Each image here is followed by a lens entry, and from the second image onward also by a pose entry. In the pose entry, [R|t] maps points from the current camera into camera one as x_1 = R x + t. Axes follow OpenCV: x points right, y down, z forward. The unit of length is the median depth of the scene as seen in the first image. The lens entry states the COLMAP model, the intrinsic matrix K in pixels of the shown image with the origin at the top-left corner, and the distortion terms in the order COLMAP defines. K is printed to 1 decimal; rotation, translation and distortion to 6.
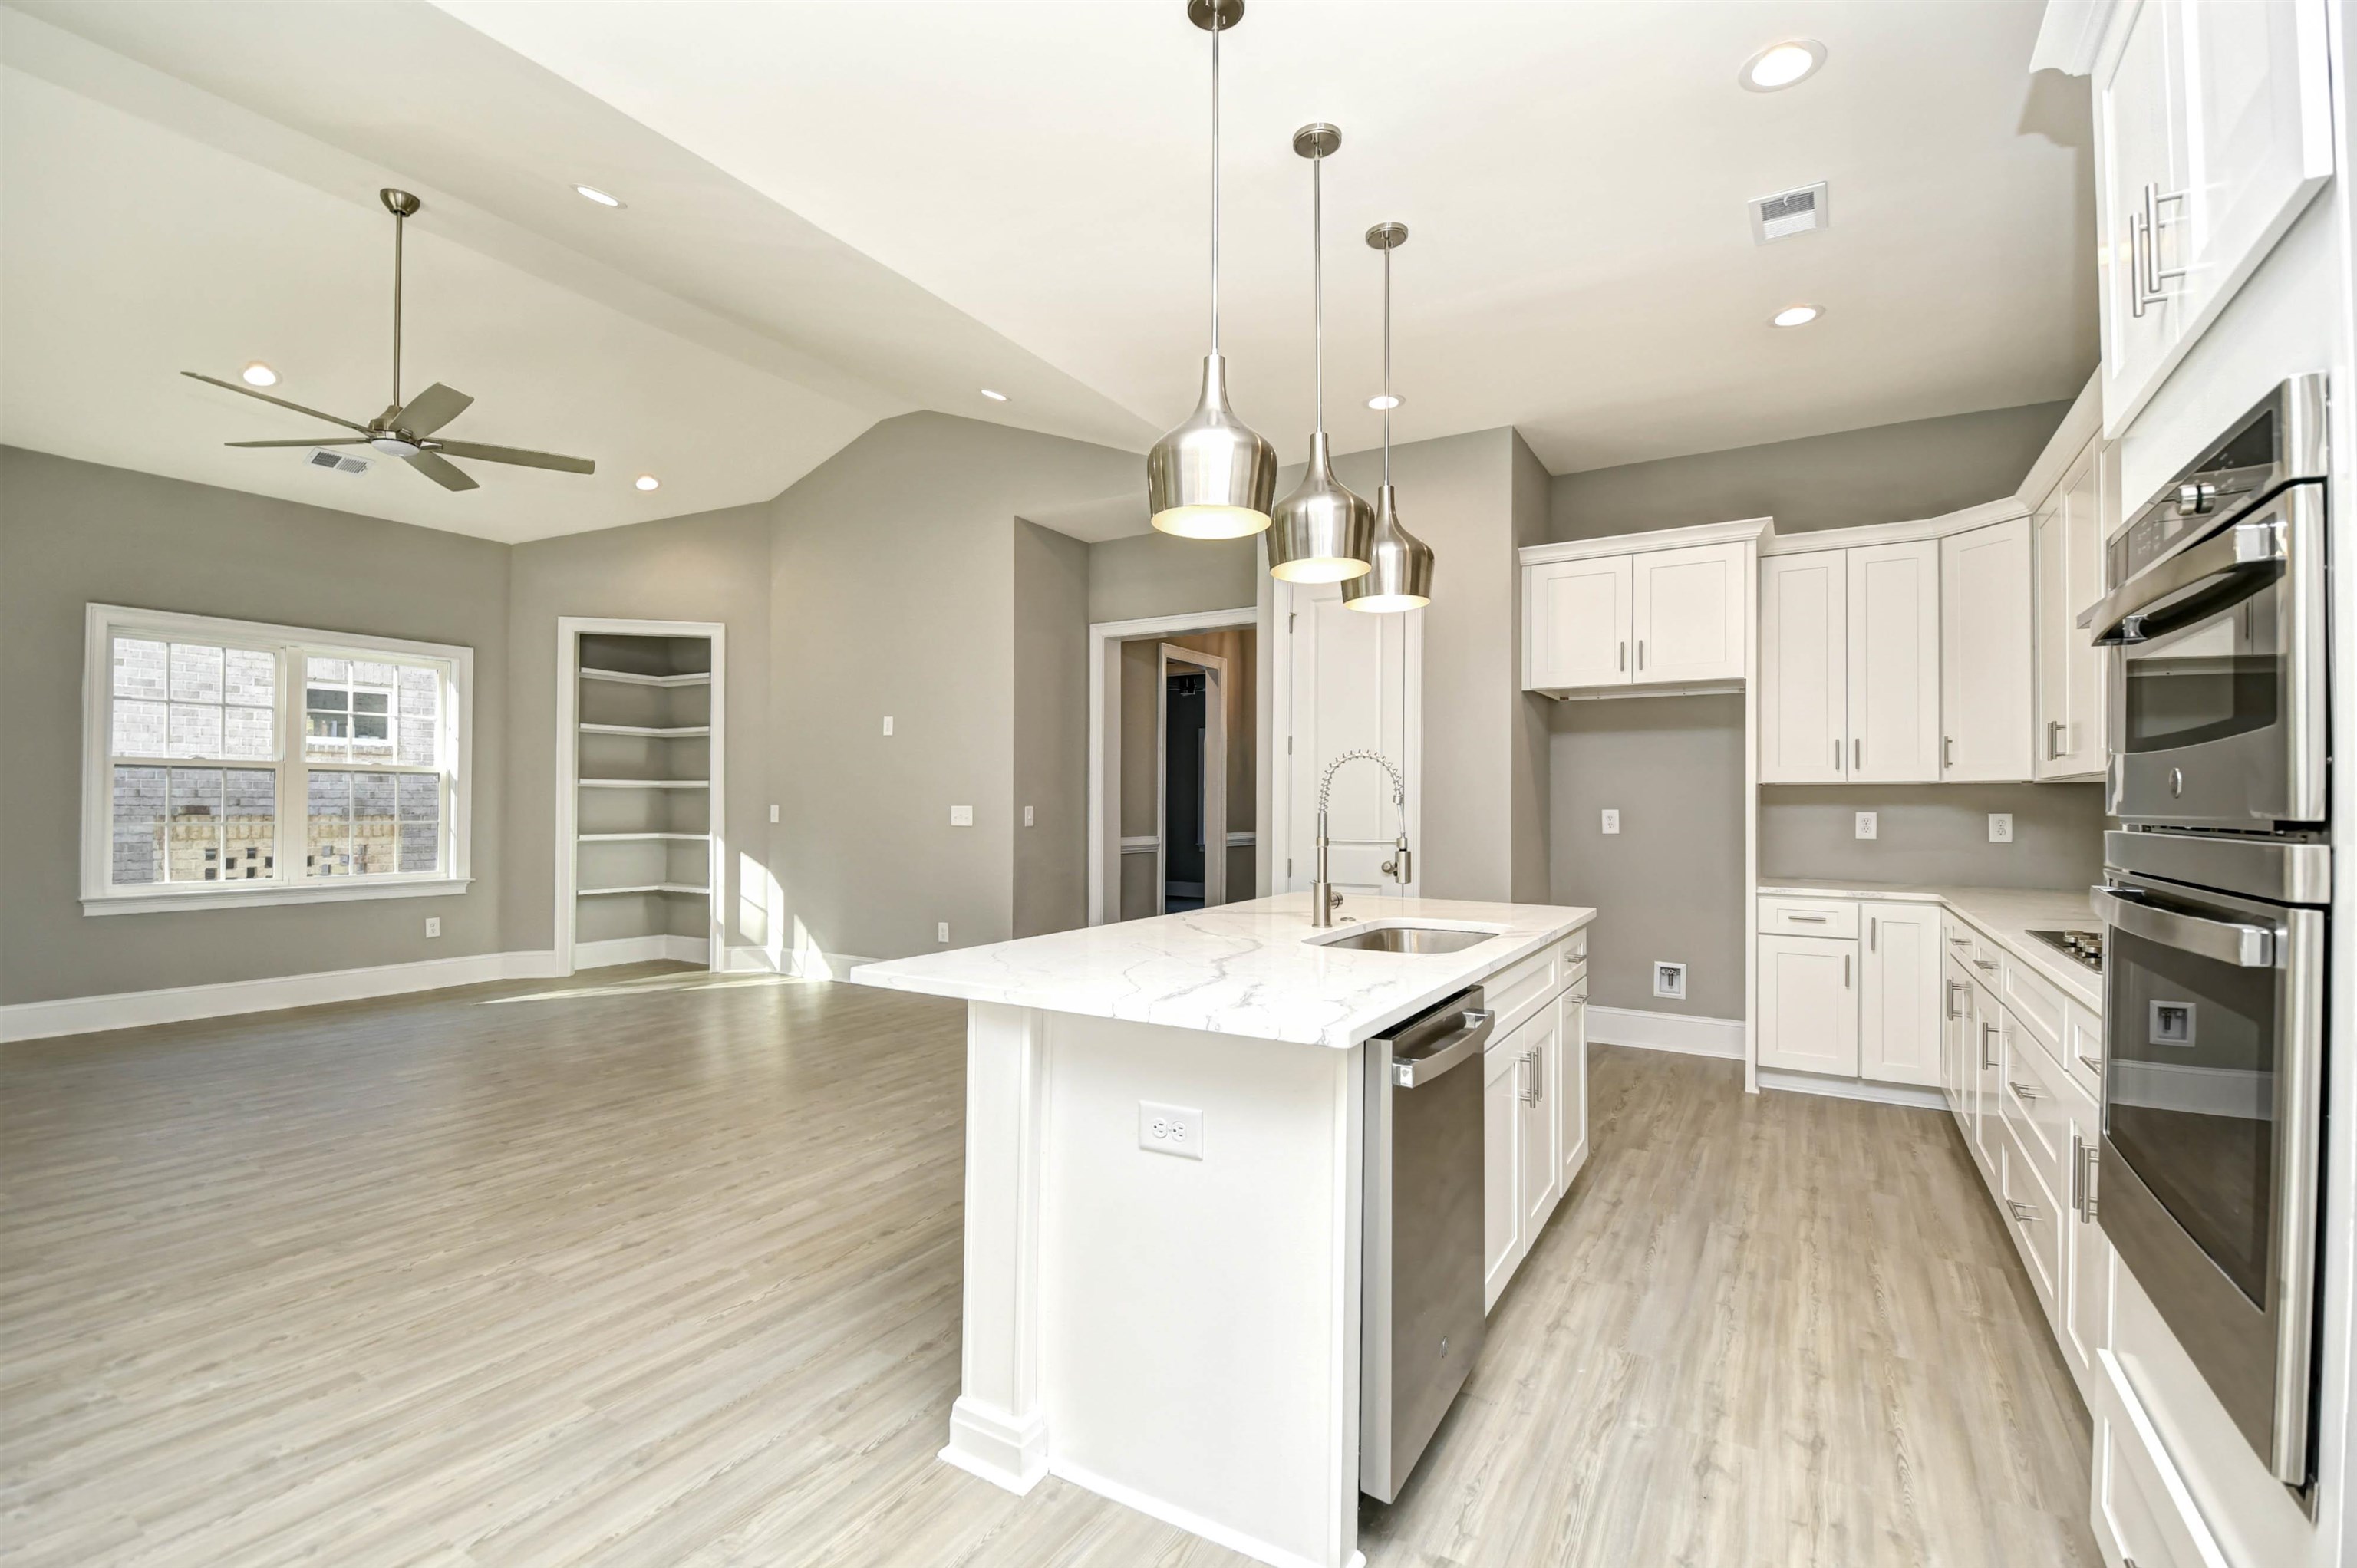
lens RADIAL K [[1043.0, 0, 1161.9], [0, 1043.0, 791.6], [0, 0, 1]] dist [0.005453, -0.015167]
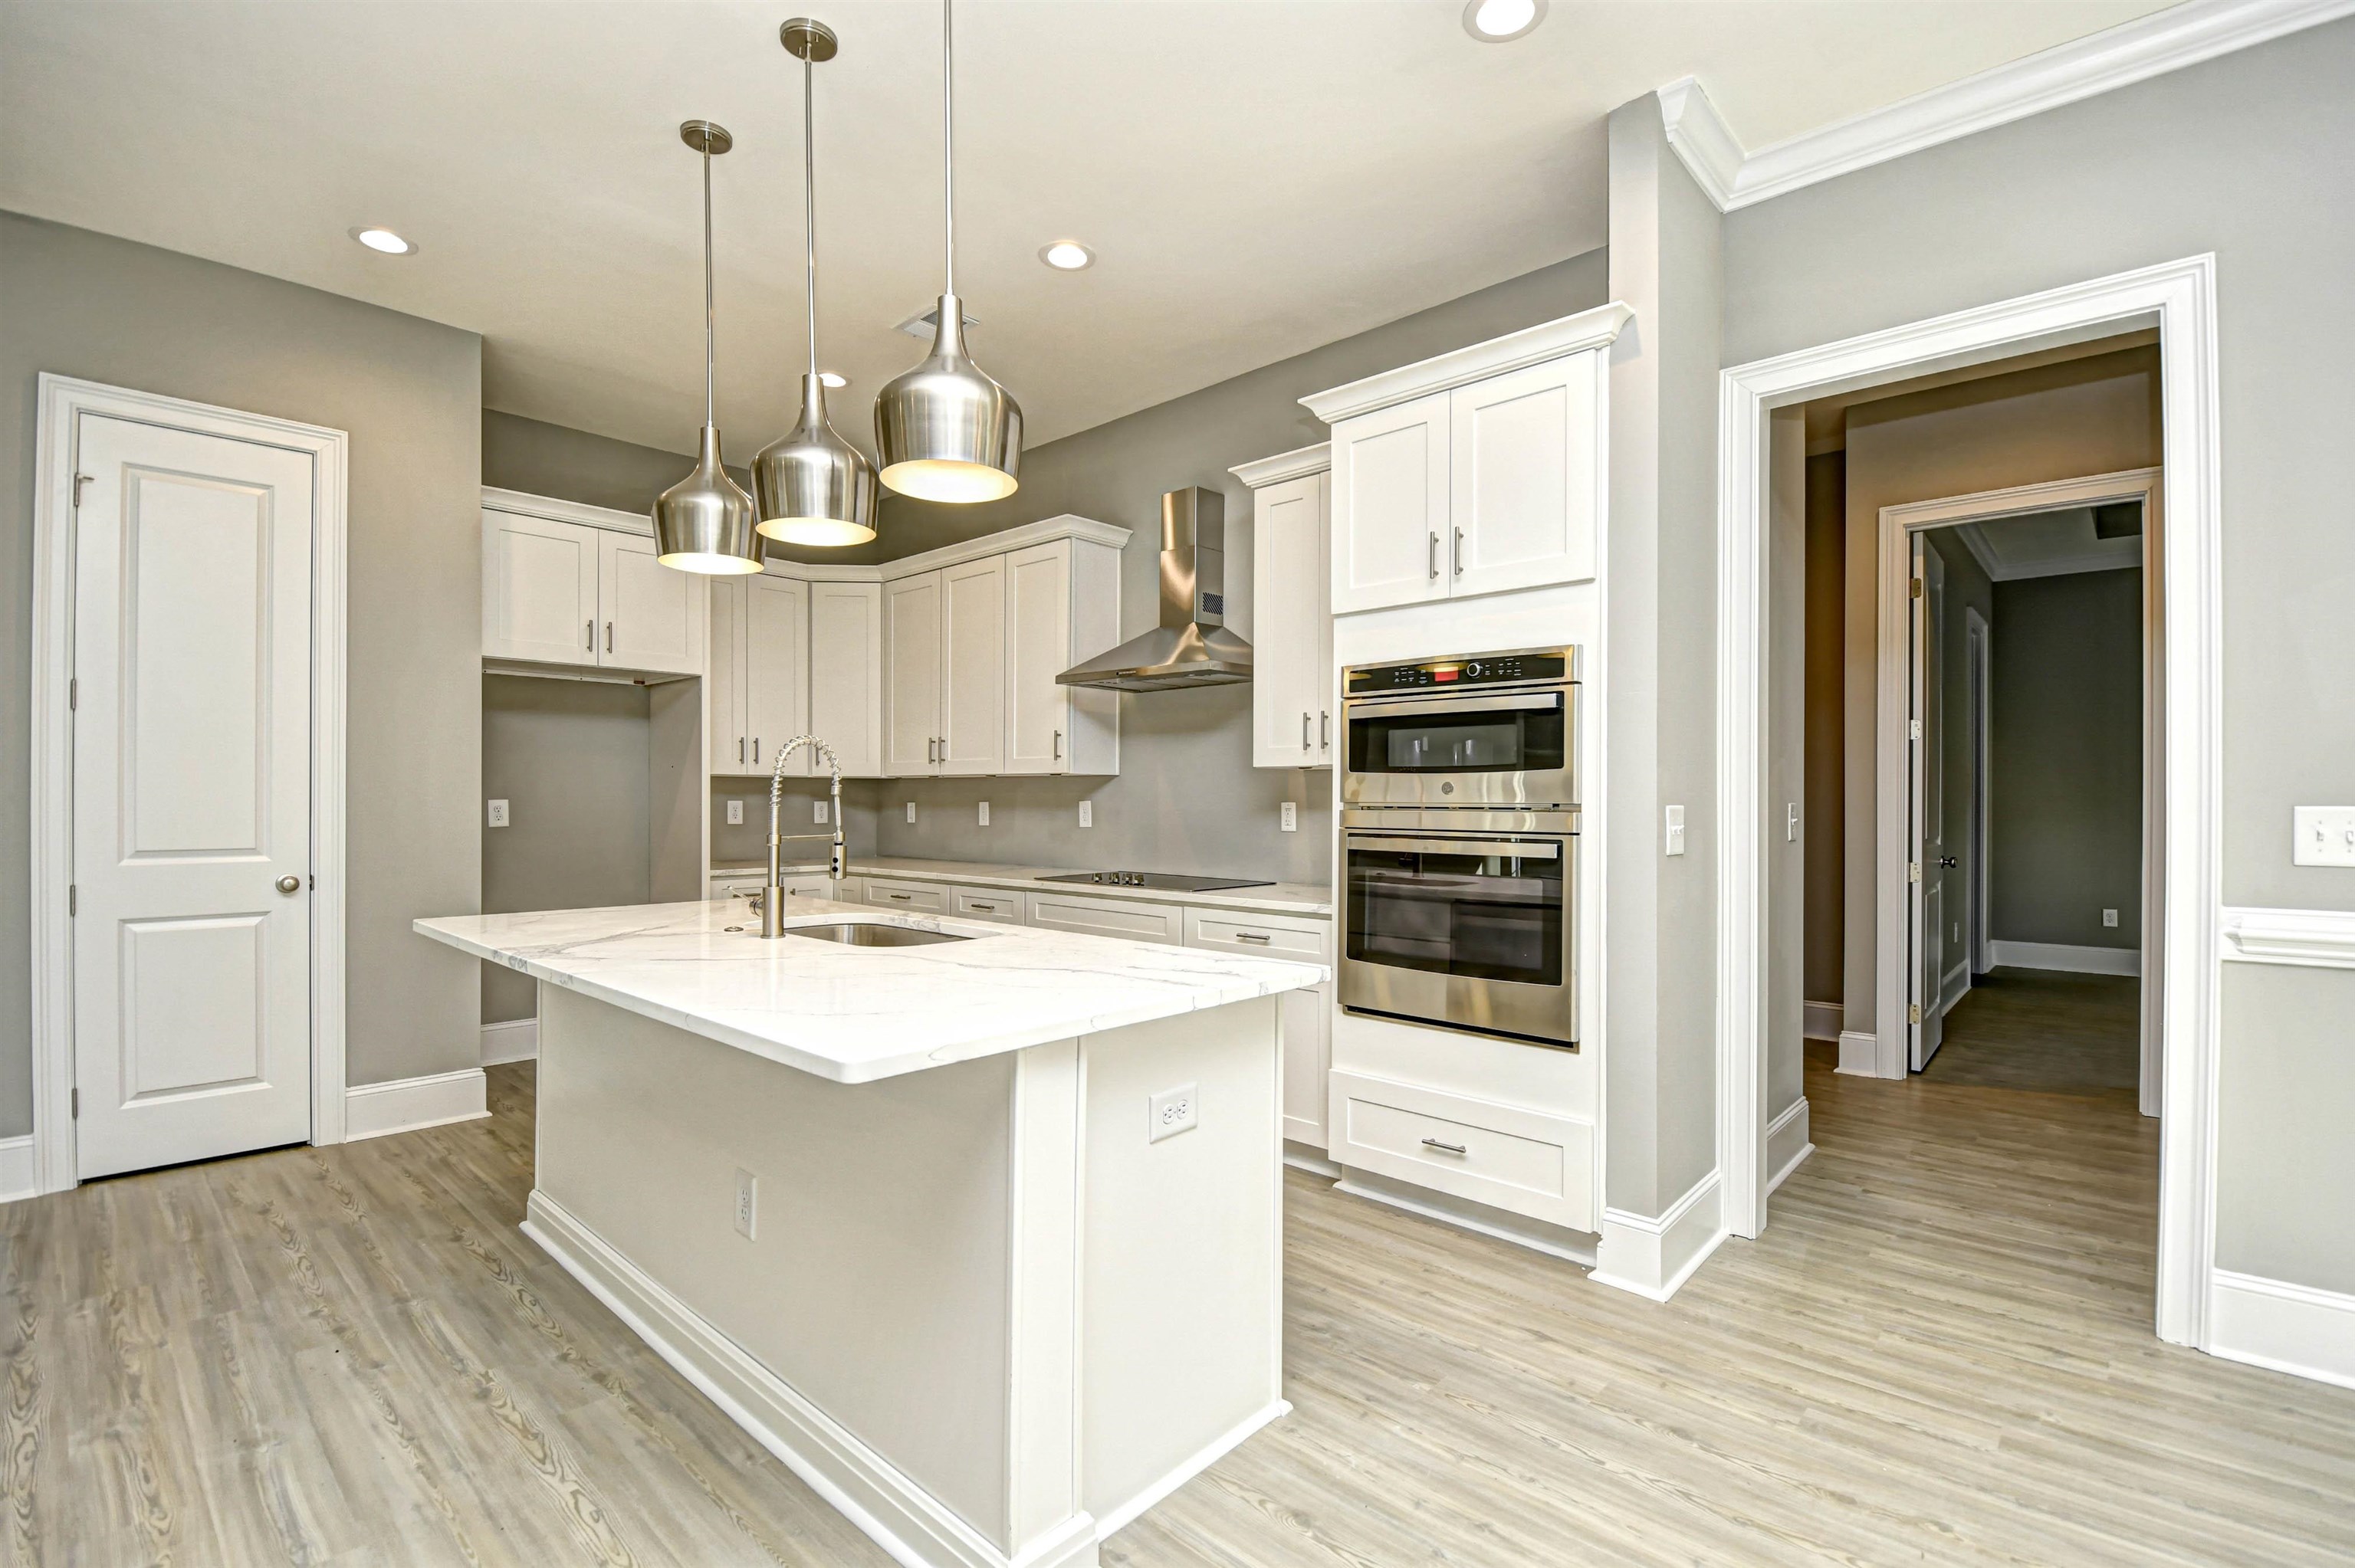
lens RADIAL K [[1042.1, 0, 1182.3], [0, 1042.1, 805.3], [0, 0, 1]] dist [0.005453, -0.015167]
pose [[0.190546, -0.009573, 0.981632, -0.367153], [-0.014517, 0.999816, 0.012568, 0.002637], [-0.981571, -0.016645, 0.190372, 0.293470]]
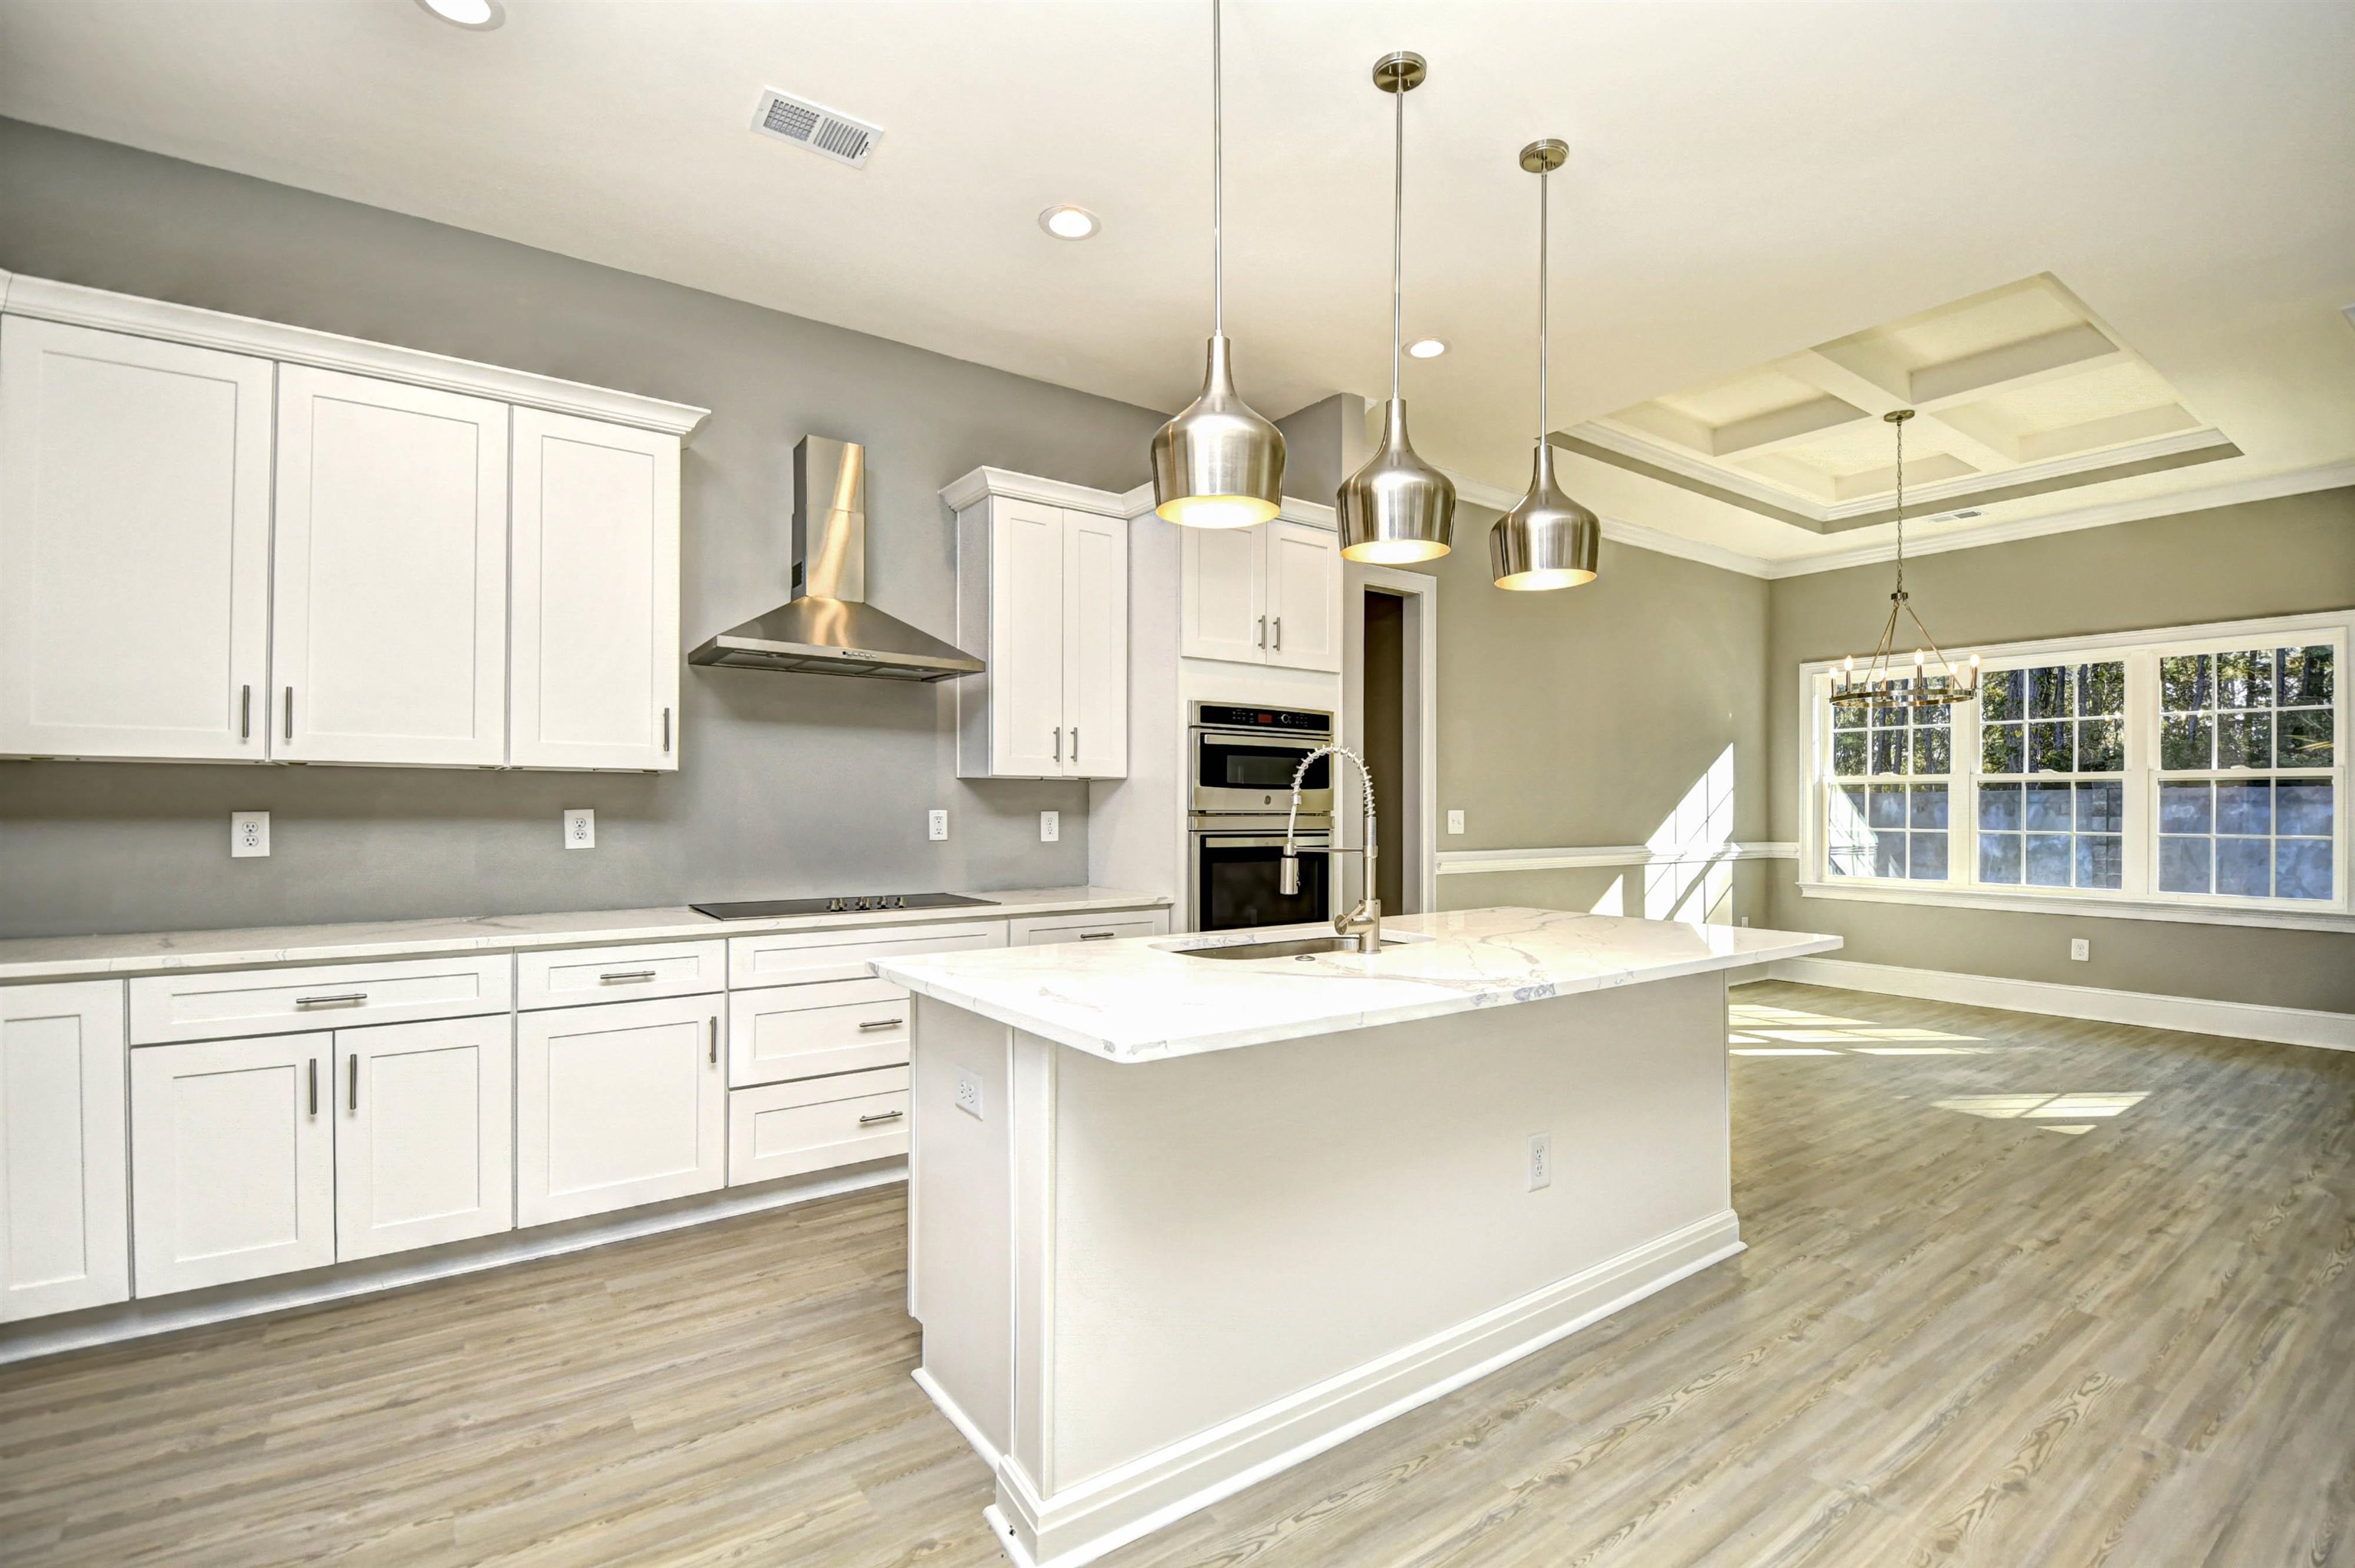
lens RADIAL K [[1042.1, 0, 1199.5], [0, 1042.1, 812.1], [0, 0, 1]] dist [0.005453, -0.015167]
pose [[-0.919759, -0.008999, 0.392381, -0.029962], [-0.011764, 0.999920, -0.004643, 0.012716], [-0.392307, -0.008886, -0.919791, 1.062600]]
